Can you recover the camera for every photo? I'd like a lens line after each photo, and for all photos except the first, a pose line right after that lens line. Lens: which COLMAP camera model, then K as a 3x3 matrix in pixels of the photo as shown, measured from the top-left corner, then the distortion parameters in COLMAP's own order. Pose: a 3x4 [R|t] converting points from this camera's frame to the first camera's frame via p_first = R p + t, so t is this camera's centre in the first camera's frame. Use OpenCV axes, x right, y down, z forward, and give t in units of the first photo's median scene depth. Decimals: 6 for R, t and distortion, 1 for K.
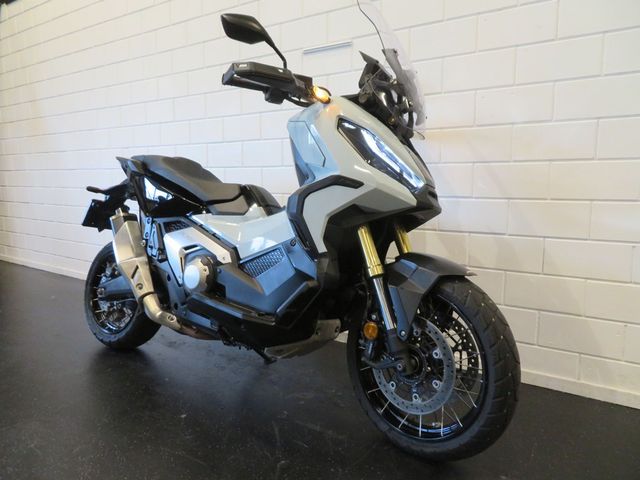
lens RADIAL K [[463.1, 0, 322.8], [0, 463.1, 237.3], [0, 0, 1]] dist [-0.004976, 0.001862]
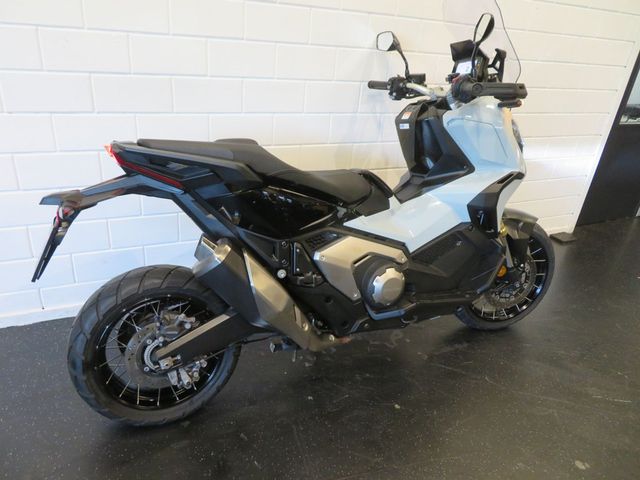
lens RADIAL K [[463.1, 0, 319.1], [0, 463.1, 237.6], [0, 0, 1]] dist [-0.004976, 0.001862]
pose [[0.495080, -0.330641, 0.803475, -1.276225], [0.015192, 0.927913, 0.372488, -0.433847], [-0.868714, -0.172205, 0.464415, 0.820810]]
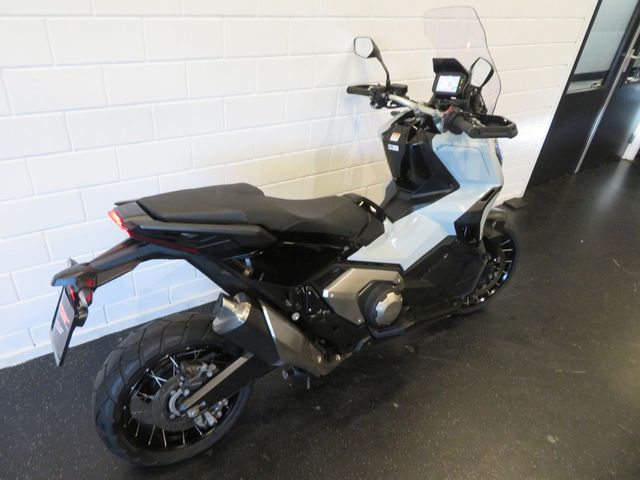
lens RADIAL K [[463.1, 0, 319.6], [0, 463.1, 235.2], [0, 0, 1]] dist [-0.004976, 0.001862]
pose [[0.361666, -0.476579, 0.801292, -1.271009], [0.015719, 0.862467, 0.505869, -0.682943], [-0.932175, -0.170360, 0.319417, 0.992253]]
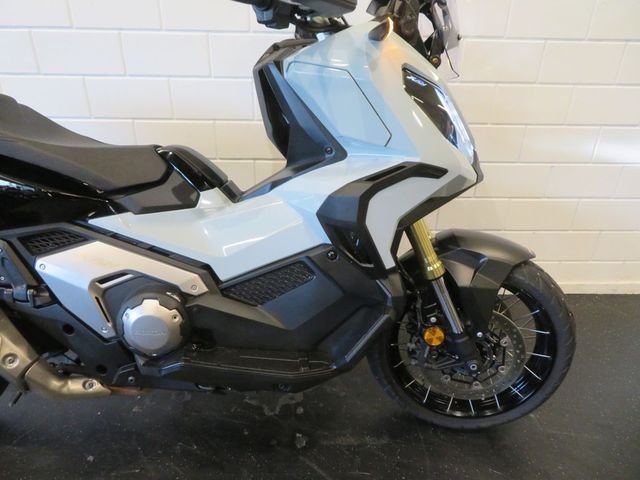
lens RADIAL K [[463.1, 0, 322.1], [0, 463.1, 239.6], [0, 0, 1]] dist [-0.004976, 0.001862]
pose [[0.804652, -0.246146, 0.540322, -0.466629], [0.048194, 0.934094, 0.353759, -0.268397], [-0.591788, -0.258612, 0.763483, 0.508504]]
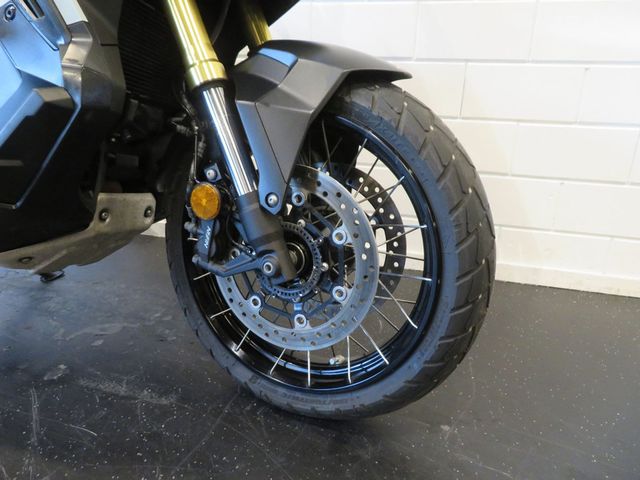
lens RADIAL K [[463.1, 0, 319.0], [0, 463.1, 239.4], [0, 0, 1]] dist [-0.004976, 0.001862]
pose [[0.952906, -0.080573, 0.292367, 0.070701], [0.015503, 0.975742, 0.218375, 0.133895], [-0.302870, -0.203558, 0.931039, 0.494725]]
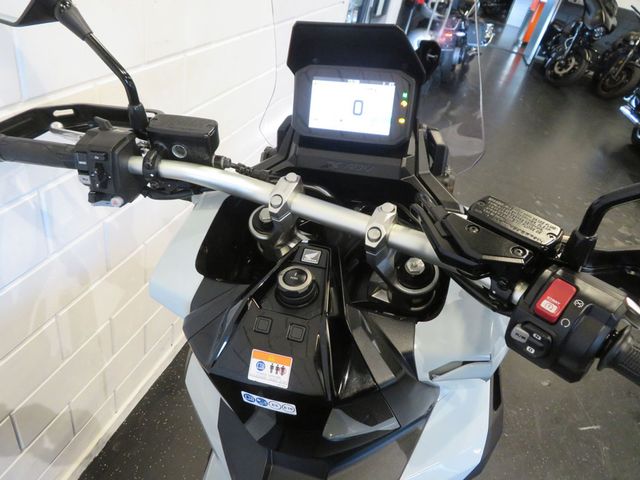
lens RADIAL K [[463.1, 0, 316.3], [0, 463.1, 238.8], [0, 0, 1]] dist [-0.004976, 0.001862]
pose [[-0.268816, -0.604219, 0.750105, -0.250653], [-0.087384, 0.790858, 0.605729, -0.535589], [-0.959219, 0.097283, -0.265395, 1.292807]]
